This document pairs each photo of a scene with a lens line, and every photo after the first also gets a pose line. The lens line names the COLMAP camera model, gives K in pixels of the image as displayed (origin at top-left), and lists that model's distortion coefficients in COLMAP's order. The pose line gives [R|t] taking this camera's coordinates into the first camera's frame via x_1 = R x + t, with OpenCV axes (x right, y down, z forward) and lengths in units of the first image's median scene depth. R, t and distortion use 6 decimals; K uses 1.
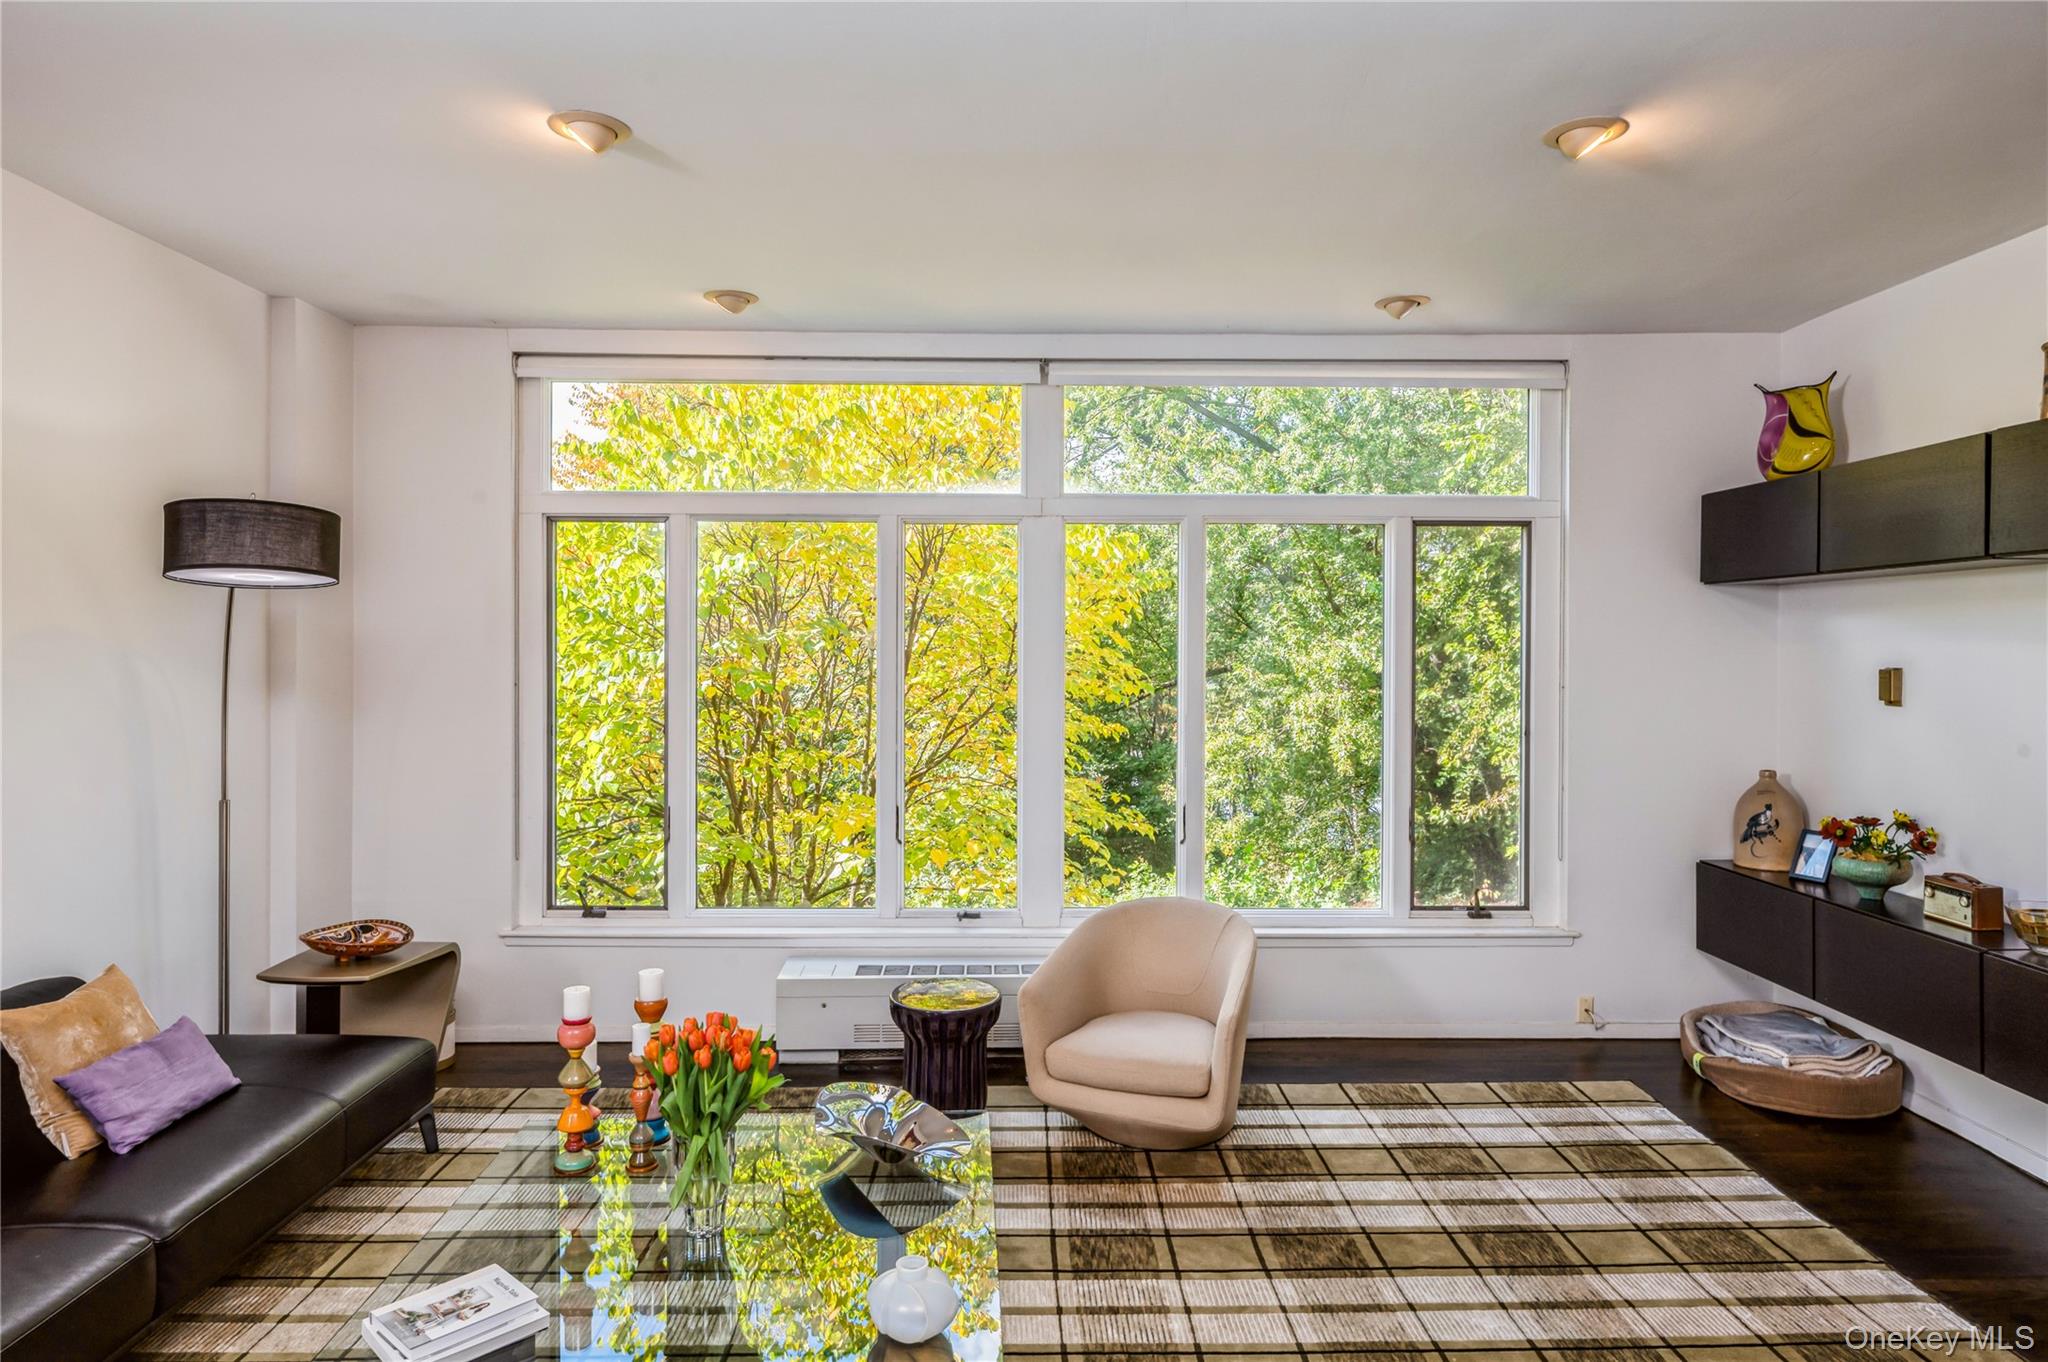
lens RADIAL K [[1229.2, 0, 1032.6], [0, 1229.2, 650.0], [0, 0, 1]] dist [0.000979, 0.000265]
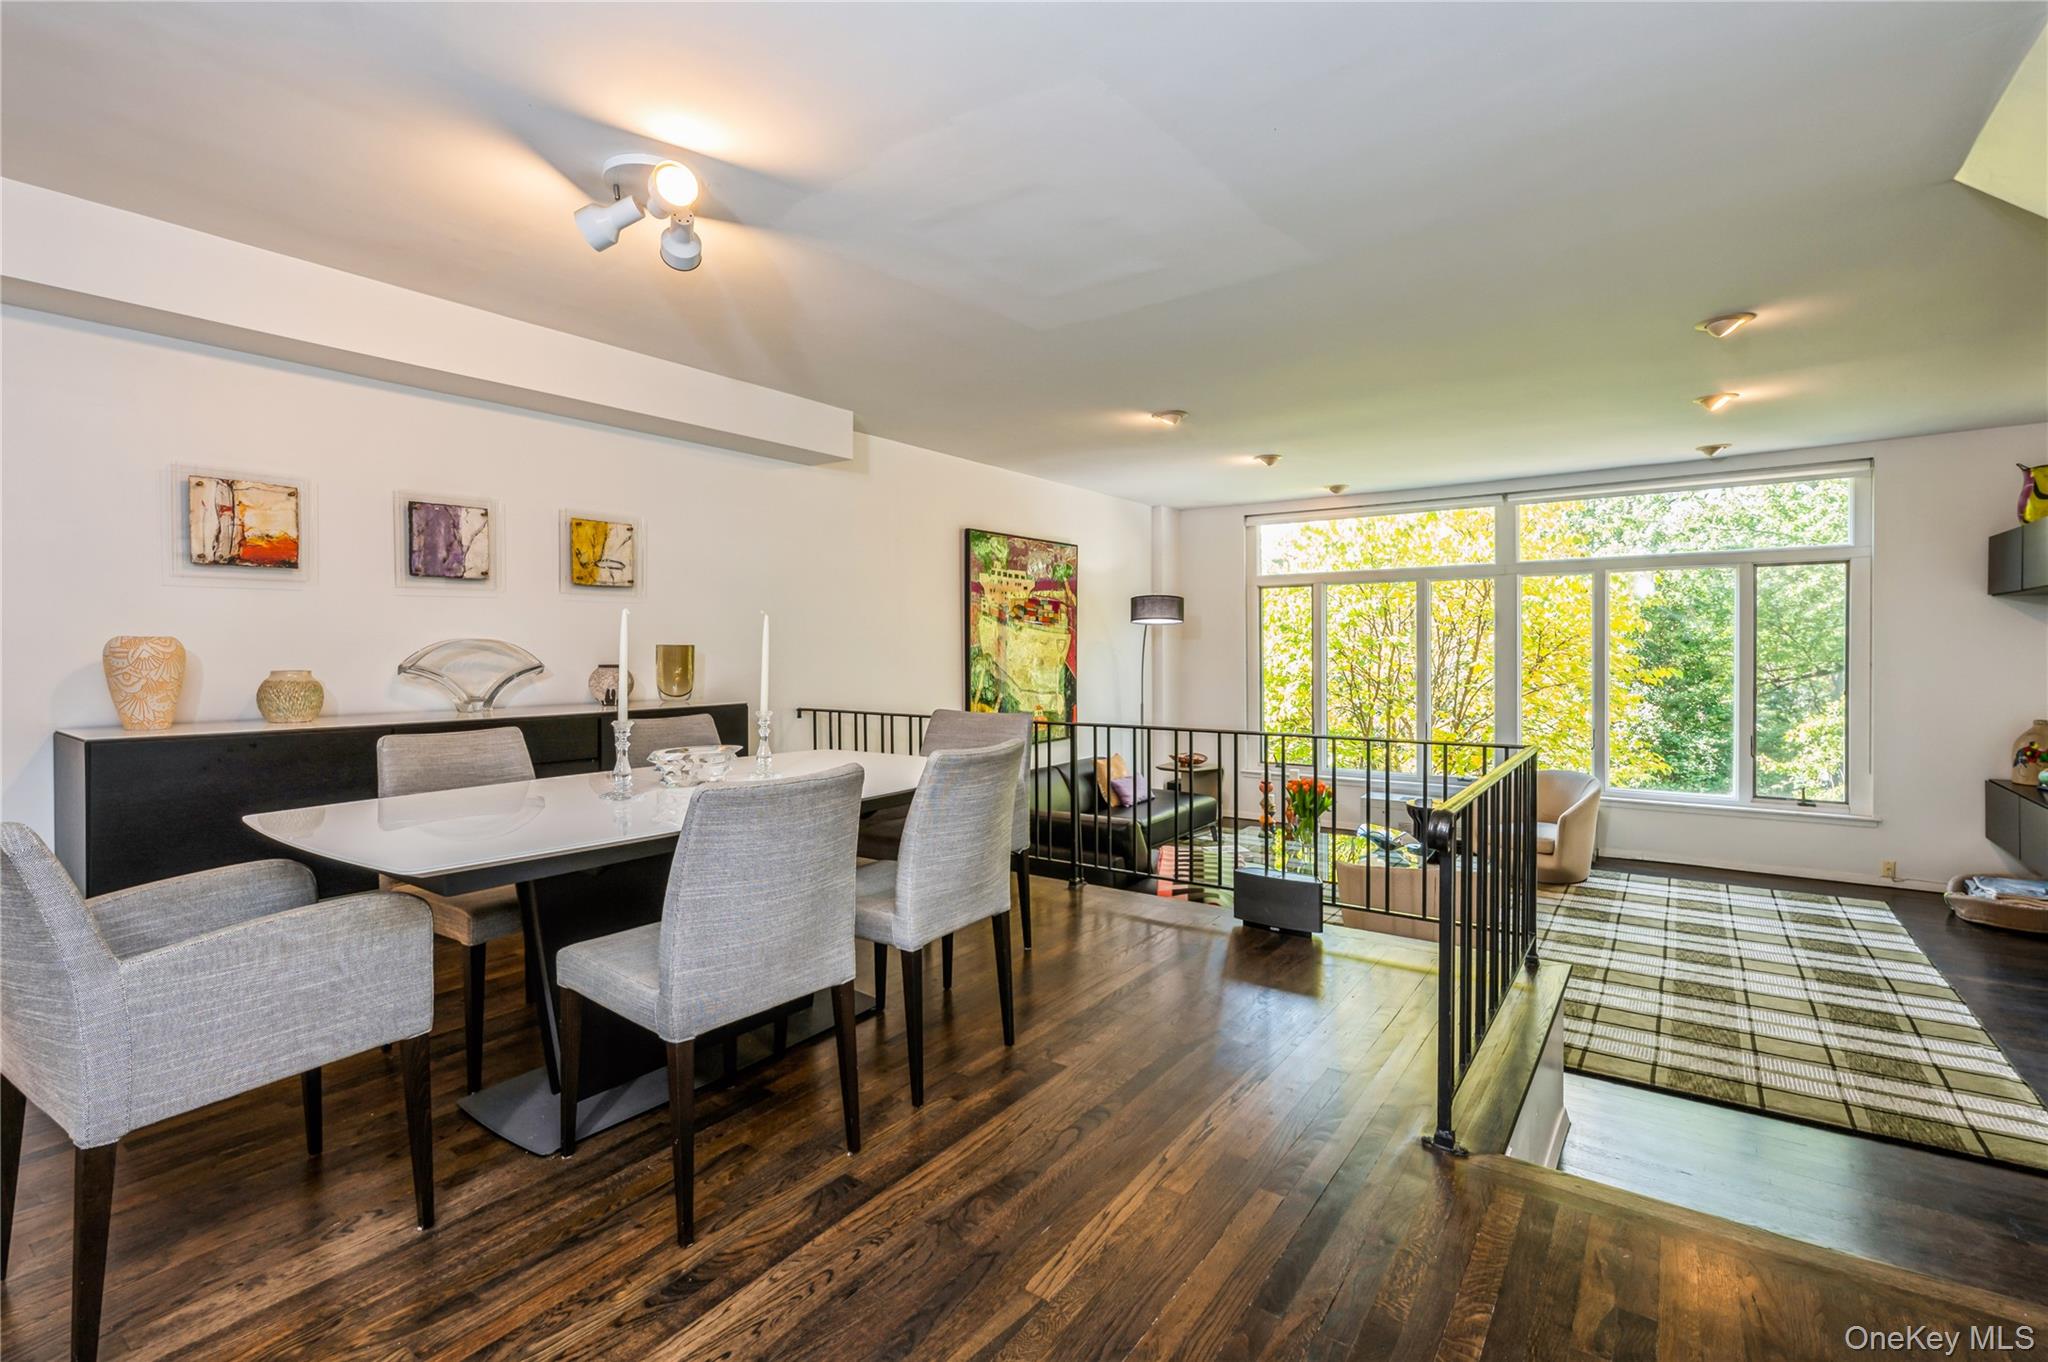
lens RADIAL K [[926.8, 0, 1028.0], [0, 926.8, 657.8], [0, 0, 1]] dist [-0.001474, -0.000296]
pose [[0.800533, -0.001994, -0.599286, 0.340742], [0.008535, 0.999931, 0.008074, 0.004139], [0.599228, -0.011578, 0.800494, -0.737632]]
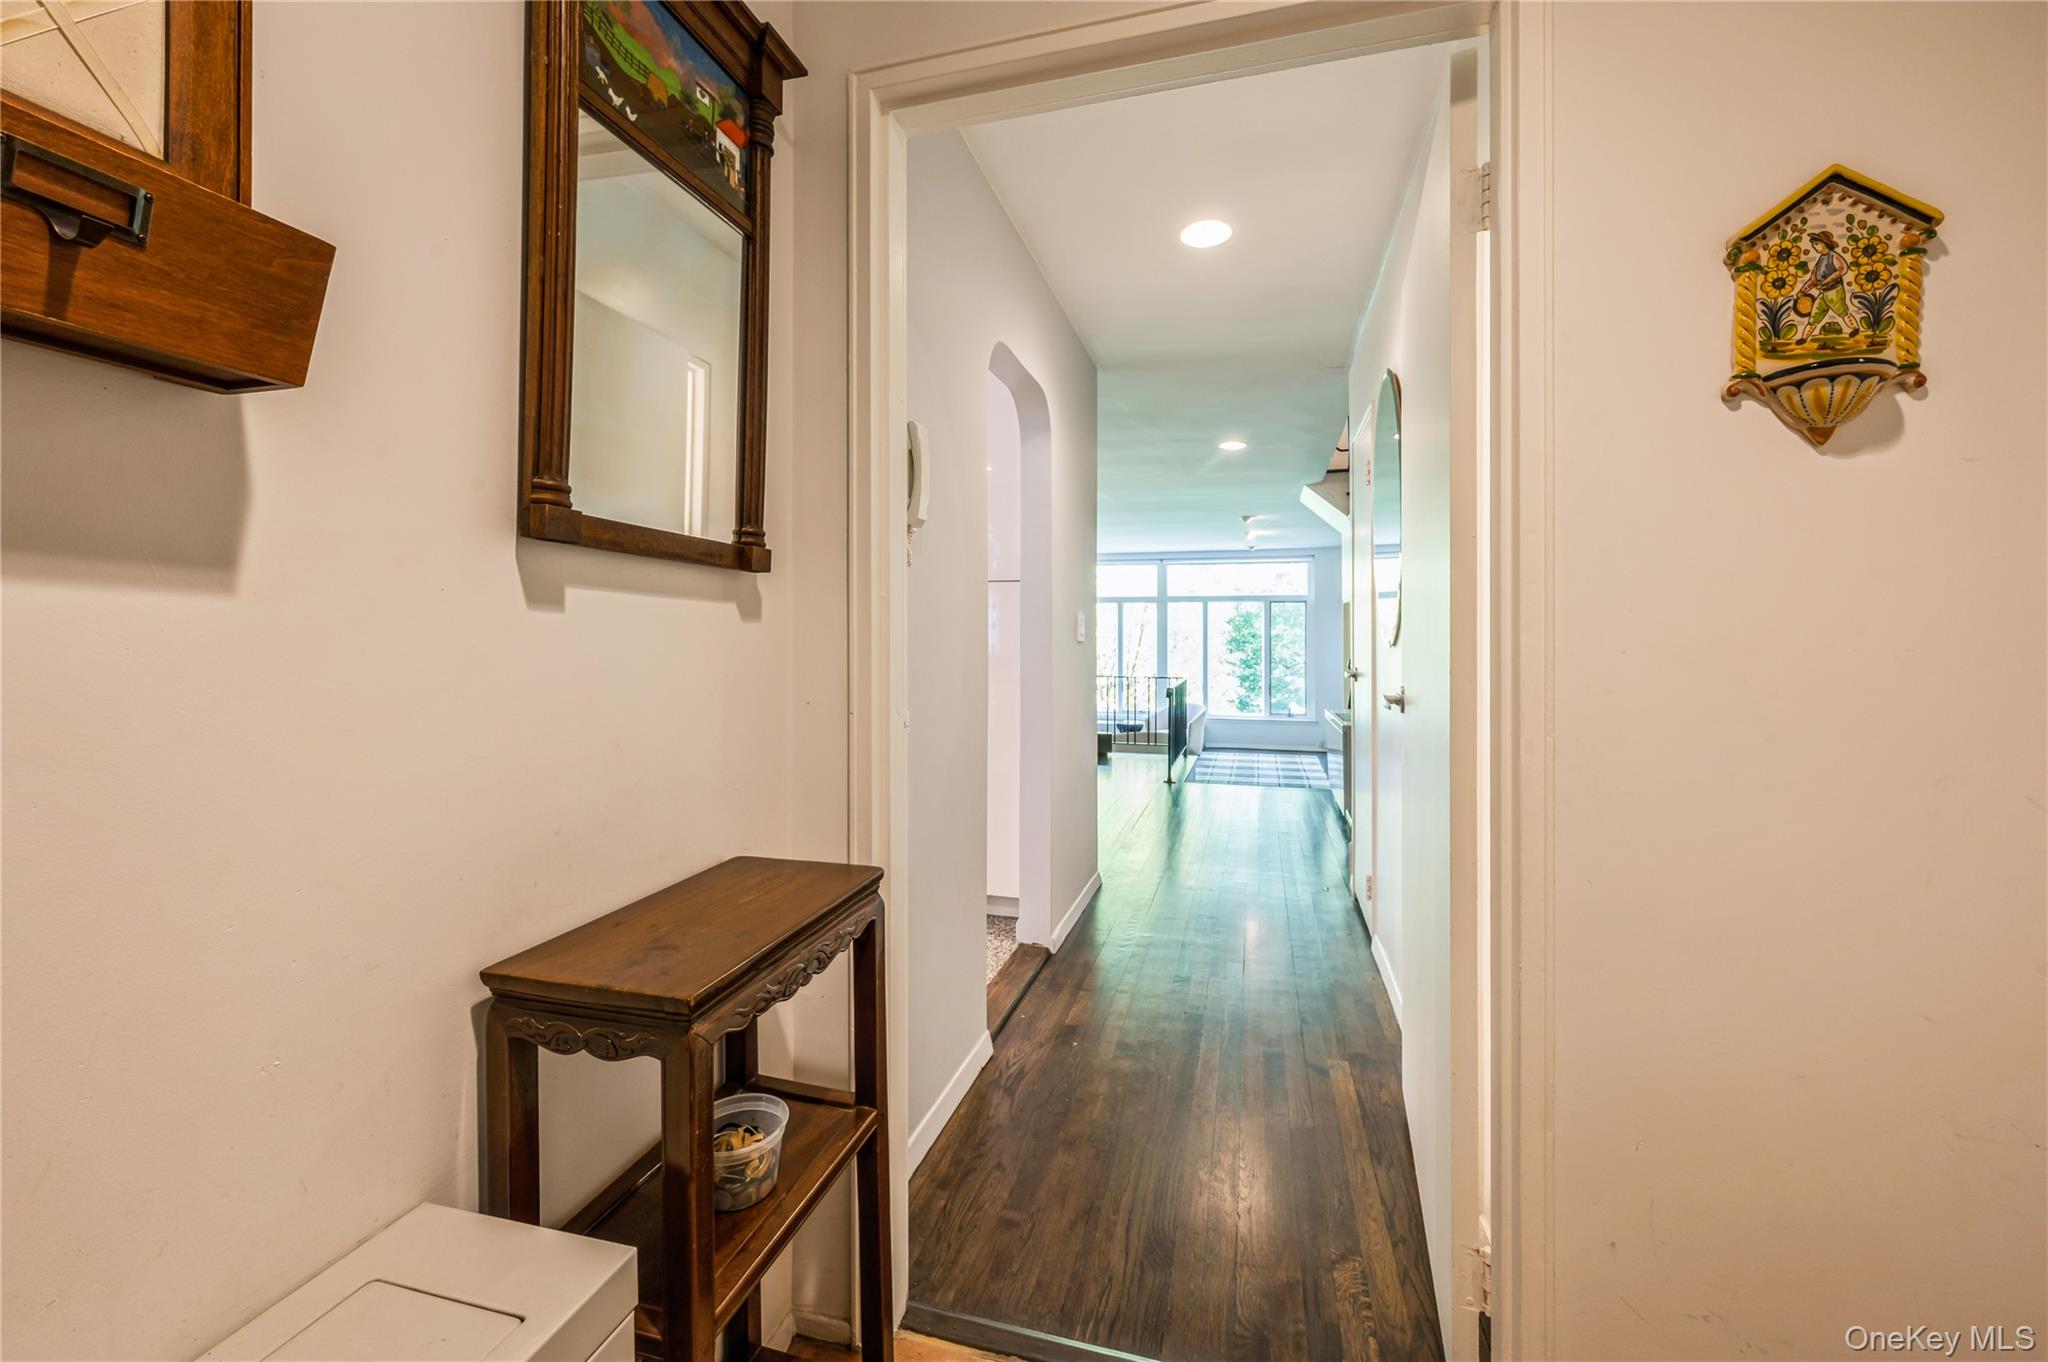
lens RADIAL K [[840.8, 0, 1020.4], [0, 840.8, 627.0], [0, 0, 1]] dist [0.001314, 0.000089]
pose [[0.954273, -0.002551, -0.298926, 0.430446], [-0.000805, 0.999938, -0.011102, -0.006701], [0.298936, 0.010835, 0.954212, -1.817794]]
